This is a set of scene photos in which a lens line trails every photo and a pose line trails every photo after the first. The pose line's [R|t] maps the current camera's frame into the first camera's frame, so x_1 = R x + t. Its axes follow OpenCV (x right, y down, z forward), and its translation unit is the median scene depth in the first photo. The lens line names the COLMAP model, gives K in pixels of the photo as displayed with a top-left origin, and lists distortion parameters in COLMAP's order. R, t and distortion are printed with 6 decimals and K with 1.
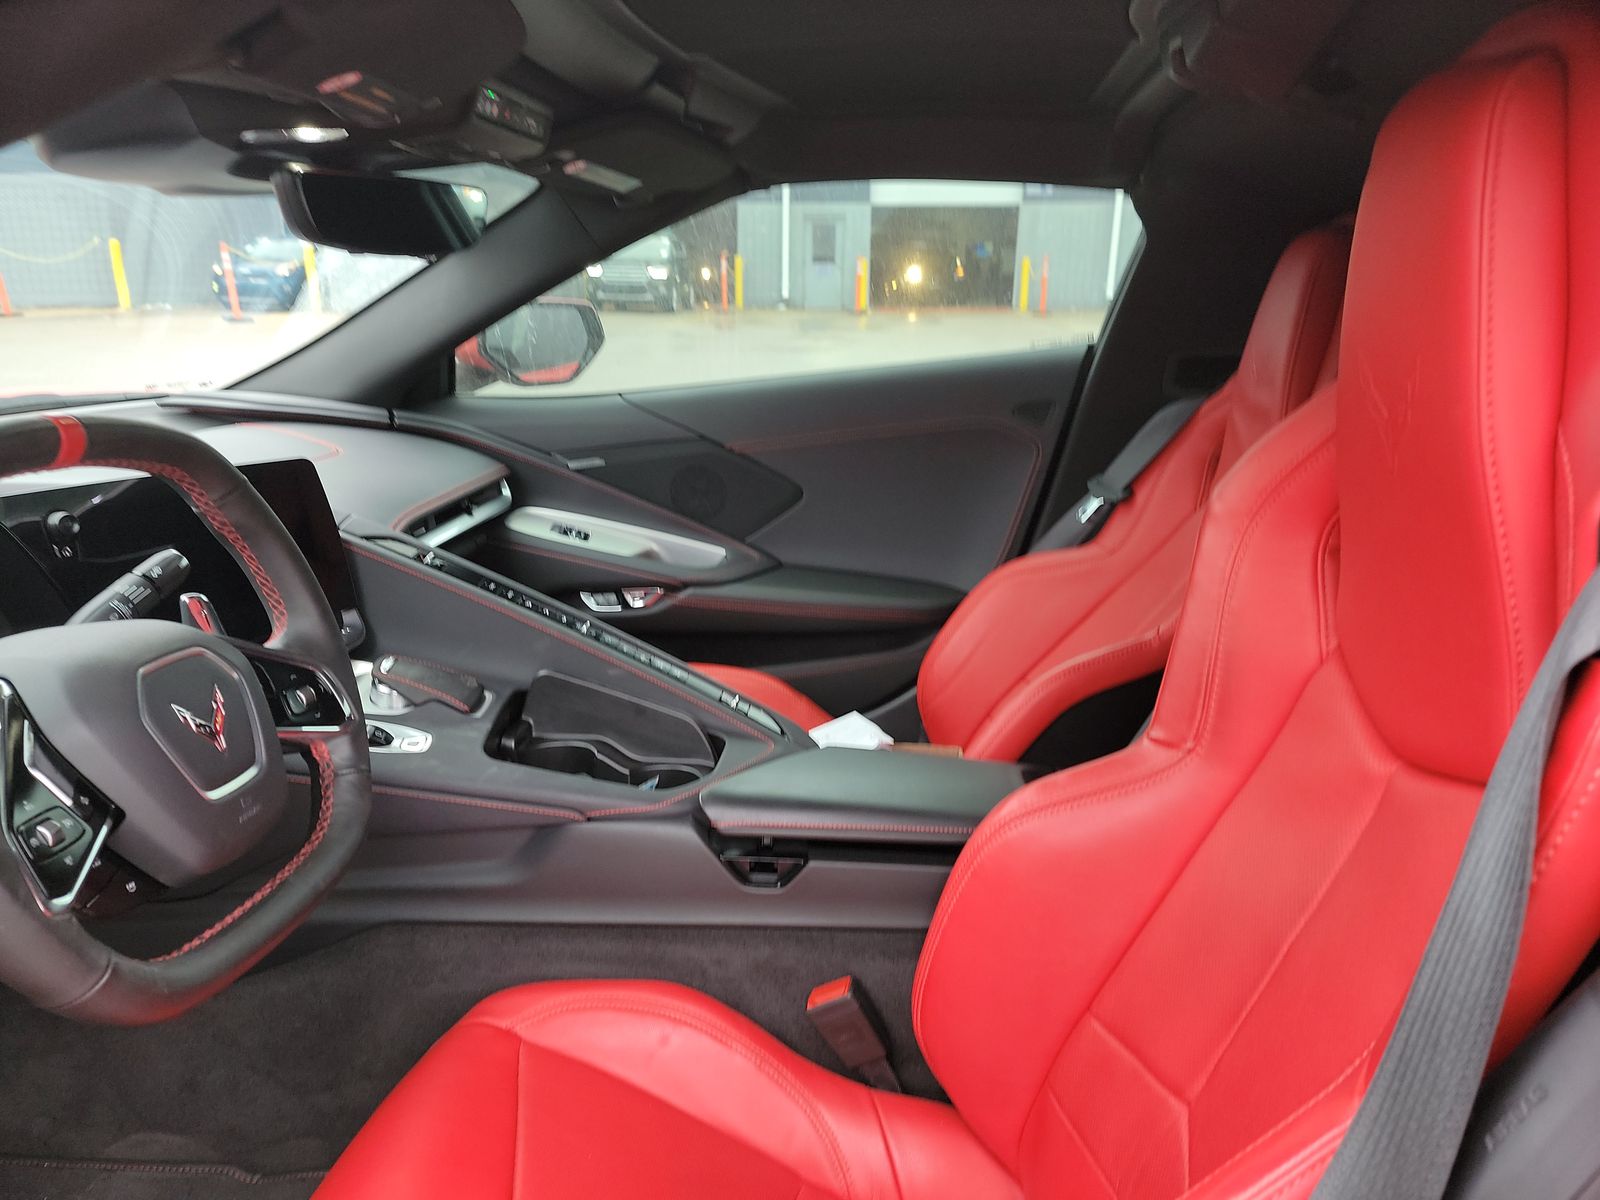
lens RADIAL K [[1107.1, 0, 812.6], [0, 1107.1, 634.5], [0, 0, 1]] dist [0.067154, -0.049160]
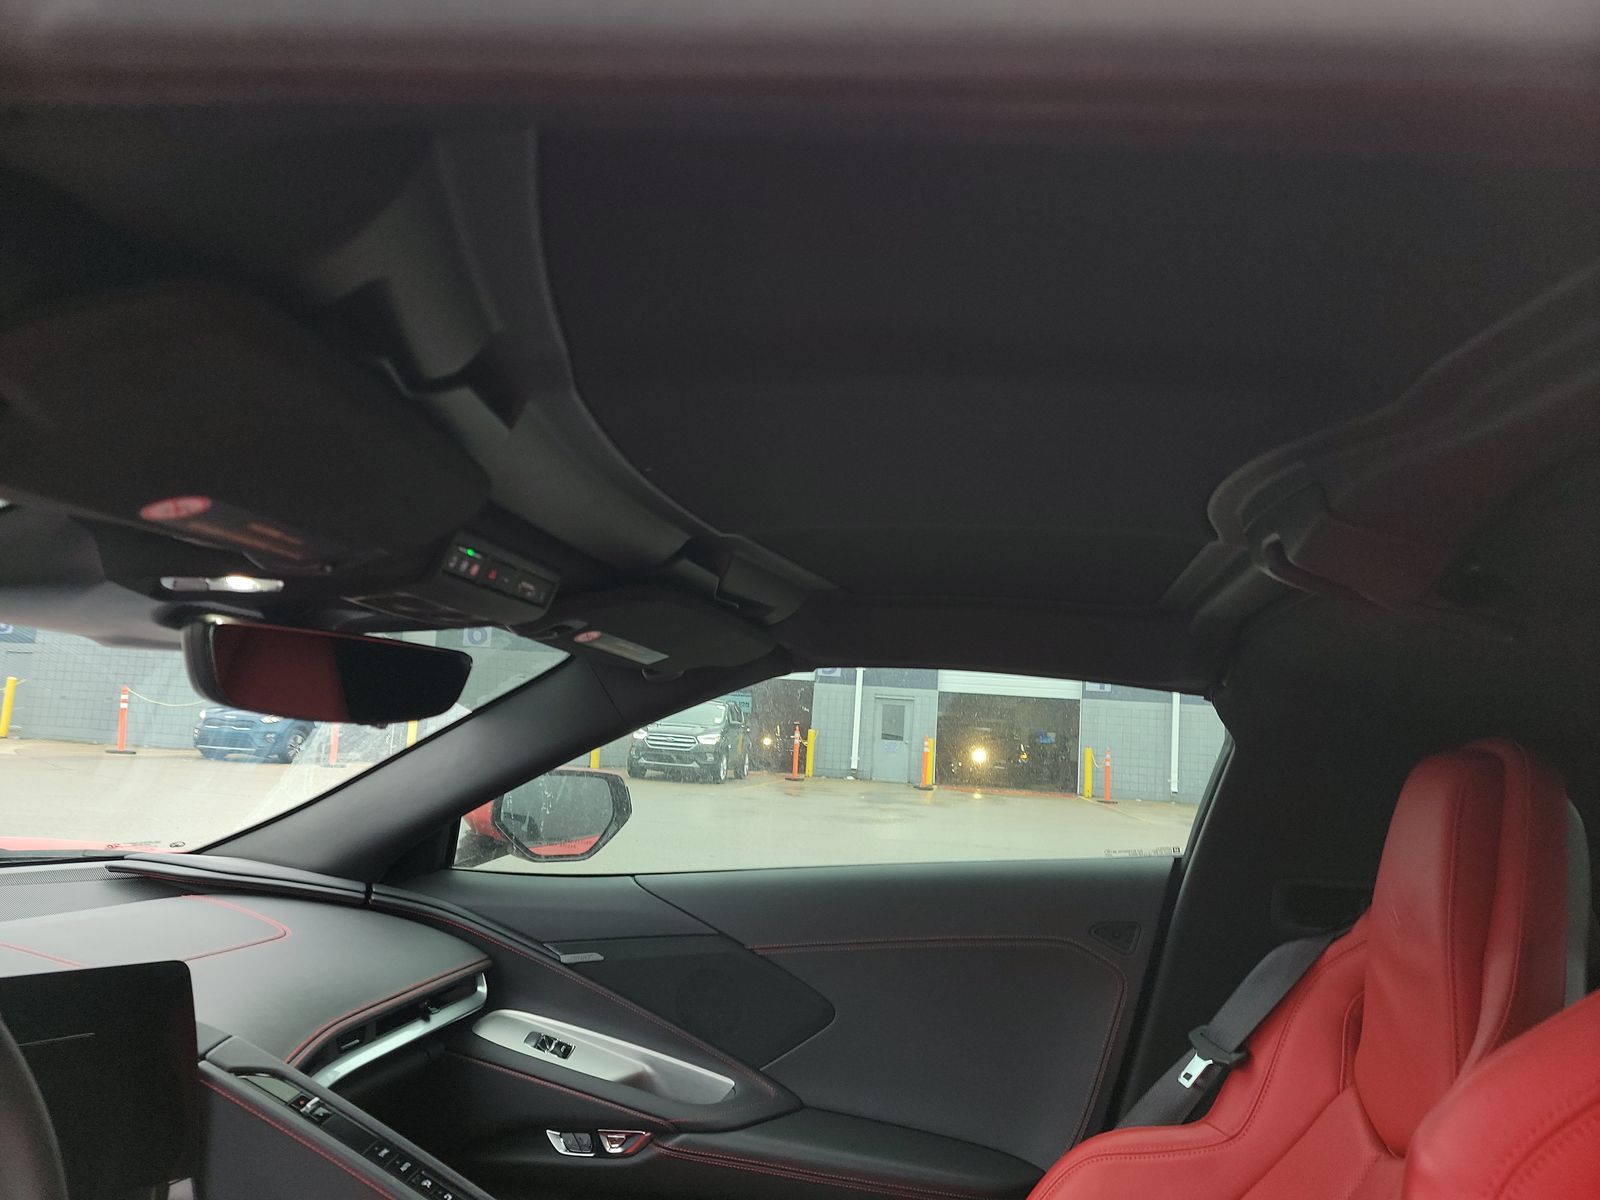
lens RADIAL K [[1107.1, 0, 828.0], [0, 1107.1, 586.4], [0, 0, 1]] dist [0.067154, -0.049160]
pose [[0.997313, 0.047743, -0.055566, 0.019123], [-0.067373, 0.895605, -0.439718, -0.050631], [0.028772, 0.442280, 0.896415, 0.129073]]
